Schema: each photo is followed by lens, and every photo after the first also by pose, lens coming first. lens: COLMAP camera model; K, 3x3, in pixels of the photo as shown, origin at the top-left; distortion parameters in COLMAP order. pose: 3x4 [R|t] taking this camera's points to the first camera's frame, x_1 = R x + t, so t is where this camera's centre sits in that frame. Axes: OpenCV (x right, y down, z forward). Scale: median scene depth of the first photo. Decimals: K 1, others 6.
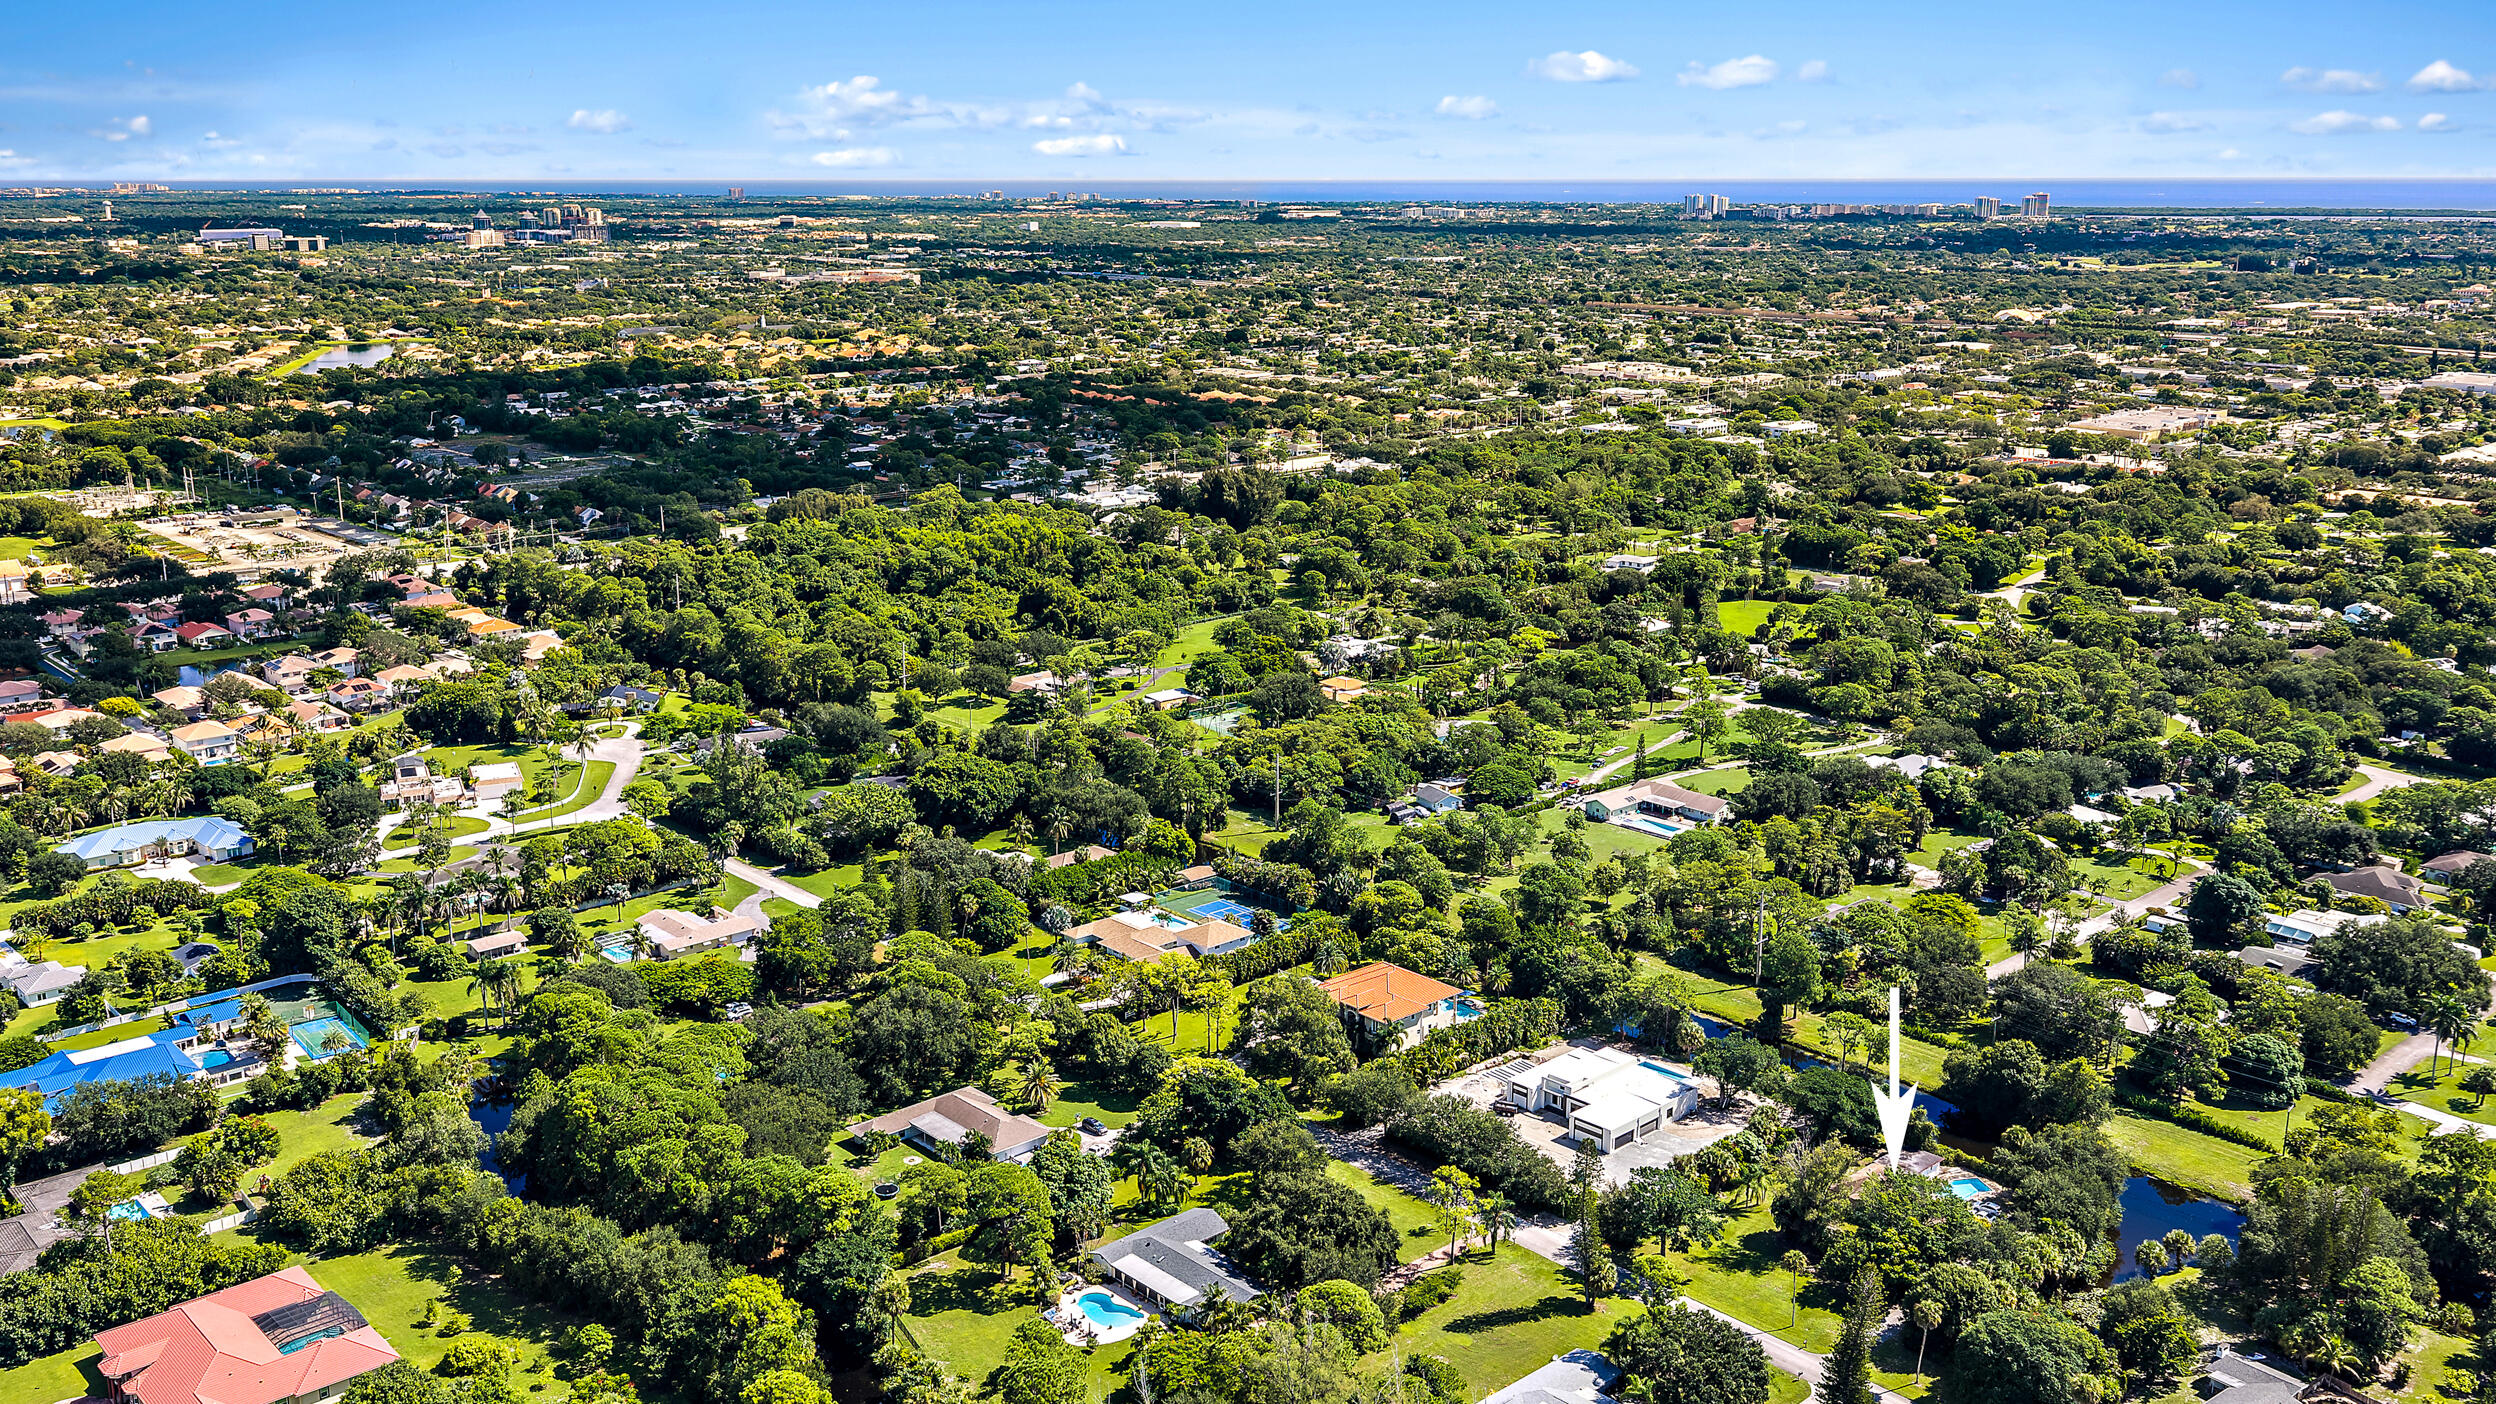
lens RADIAL K [[2071.2, 0, 1248.0], [0, 2071.2, 702.0], [0, 0, 1]] dist [0.007643, -0.021724]
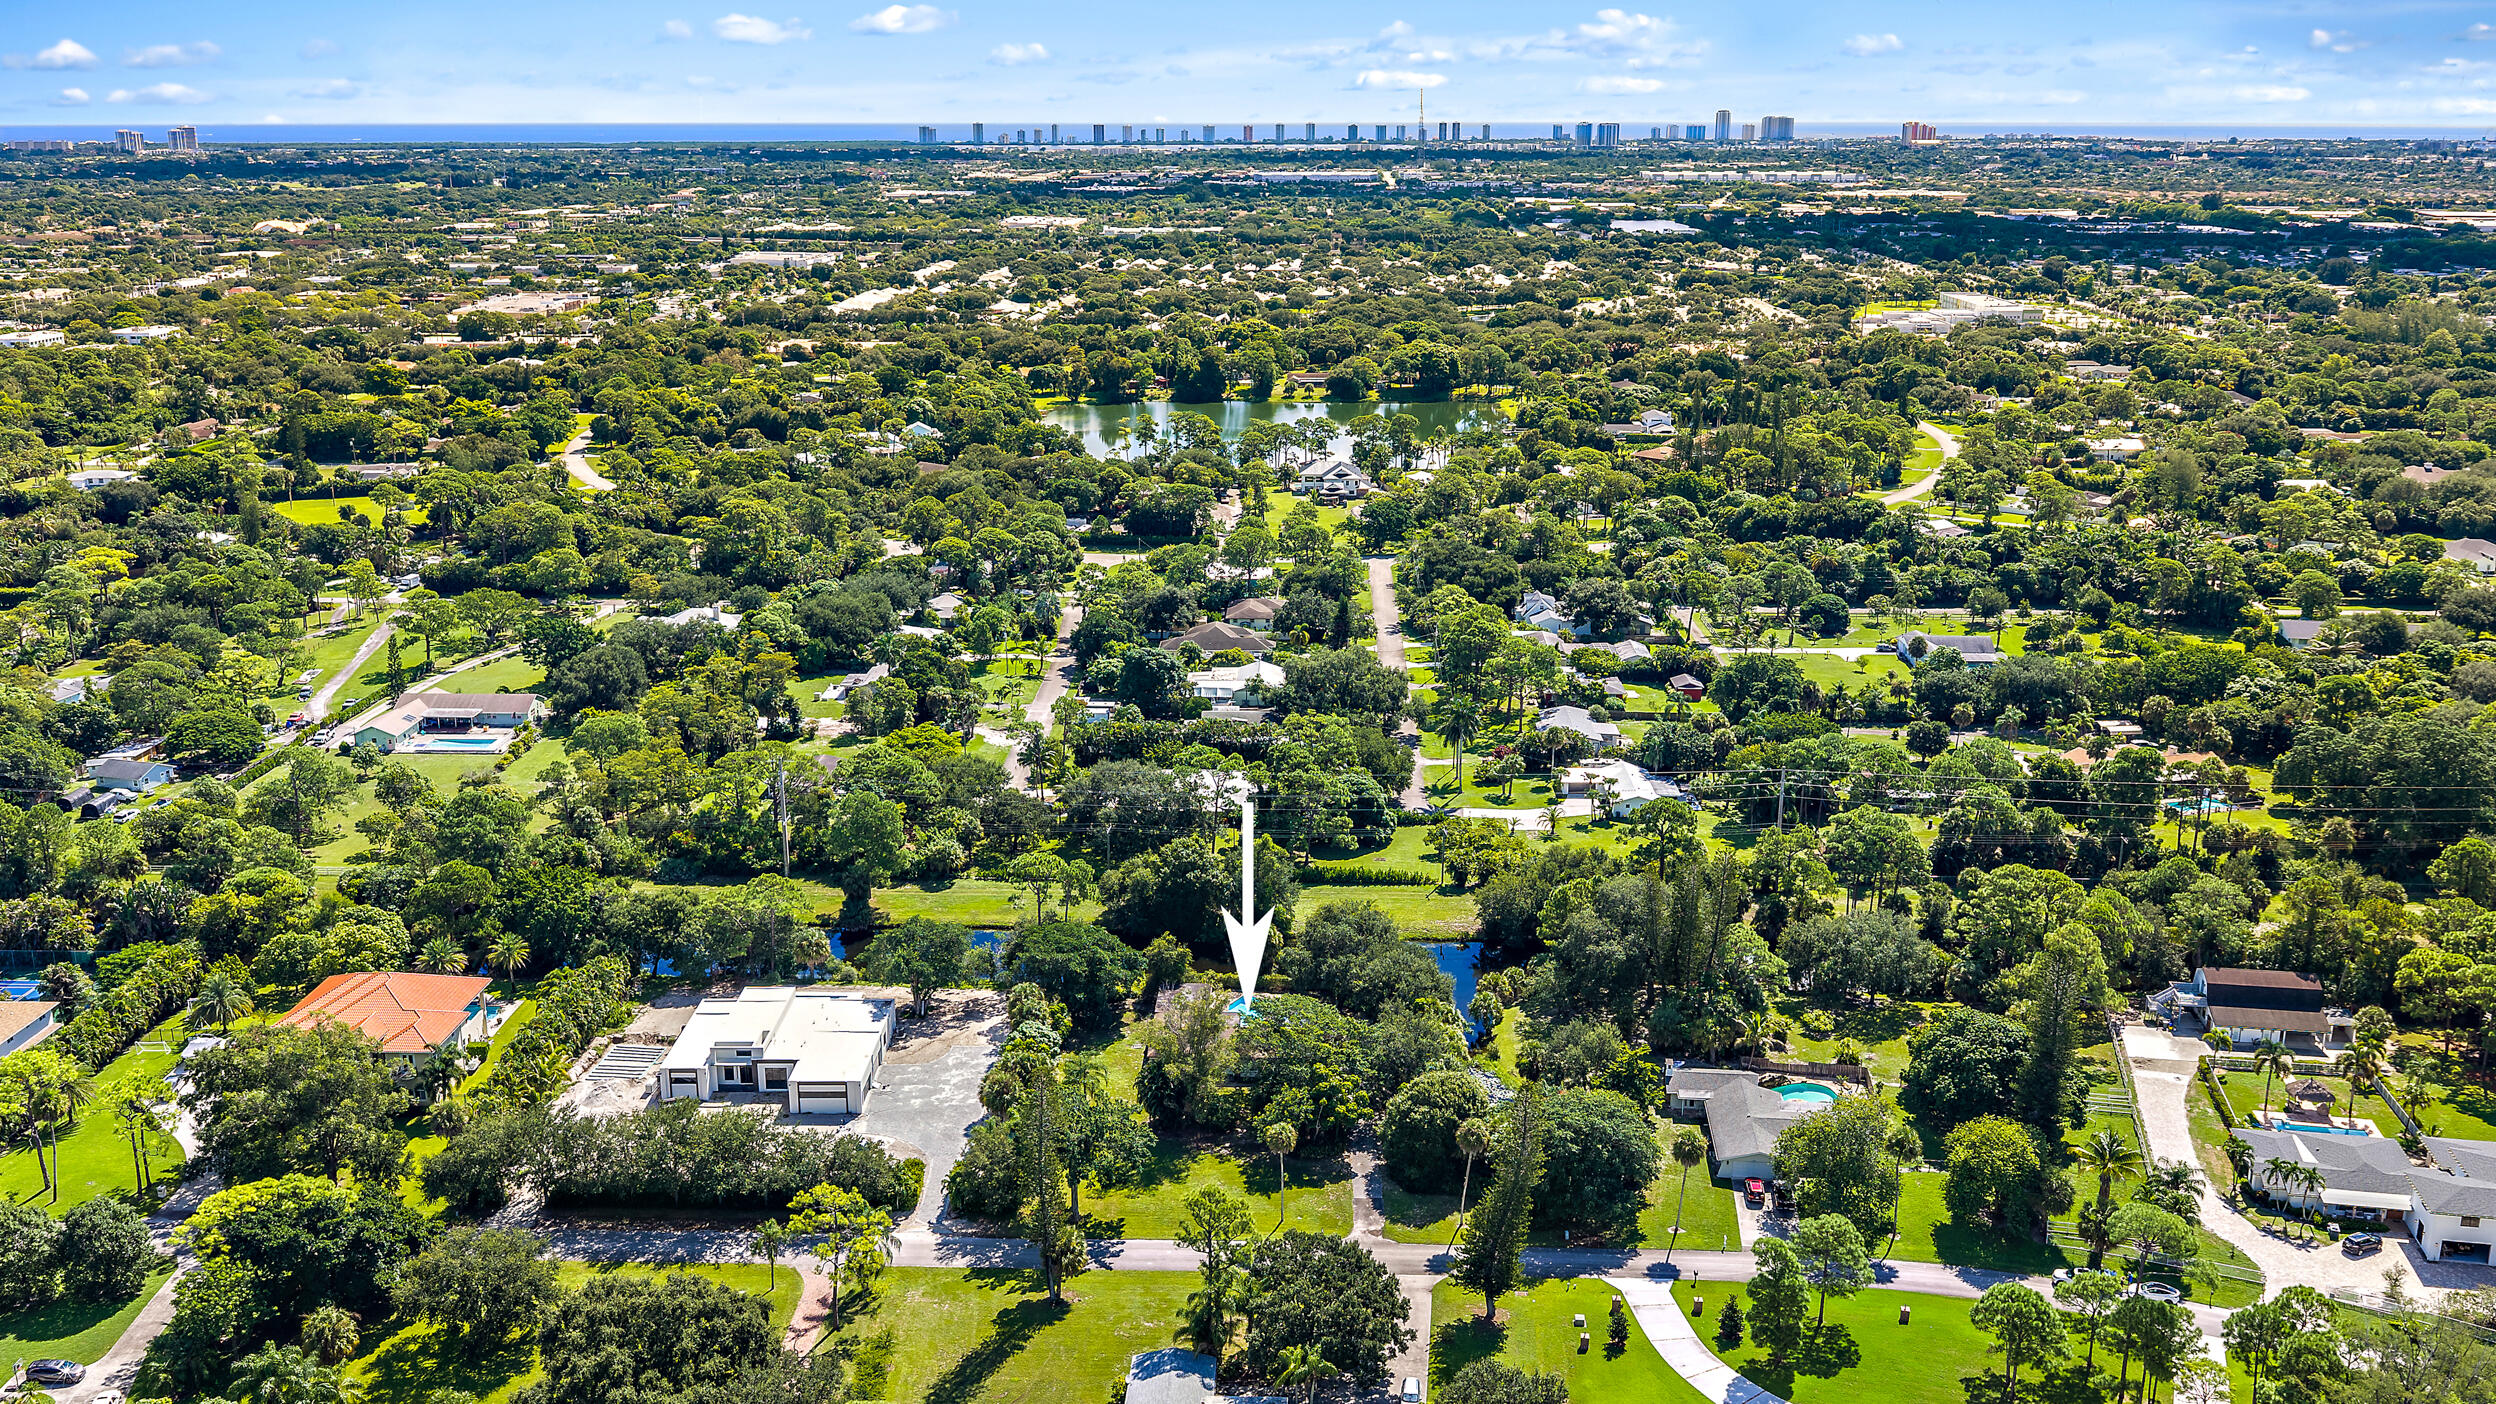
lens RADIAL K [[2071.2, 0, 1248.0], [0, 2071.2, 702.0], [0, 0, 1]] dist [0.007643, -0.021724]
pose [[0.711189, -0.191605, 0.676386, -0.137287], [0.162815, 0.980874, 0.106667, 0.009768], [-0.683887, 0.034266, 0.728783, 0.235968]]
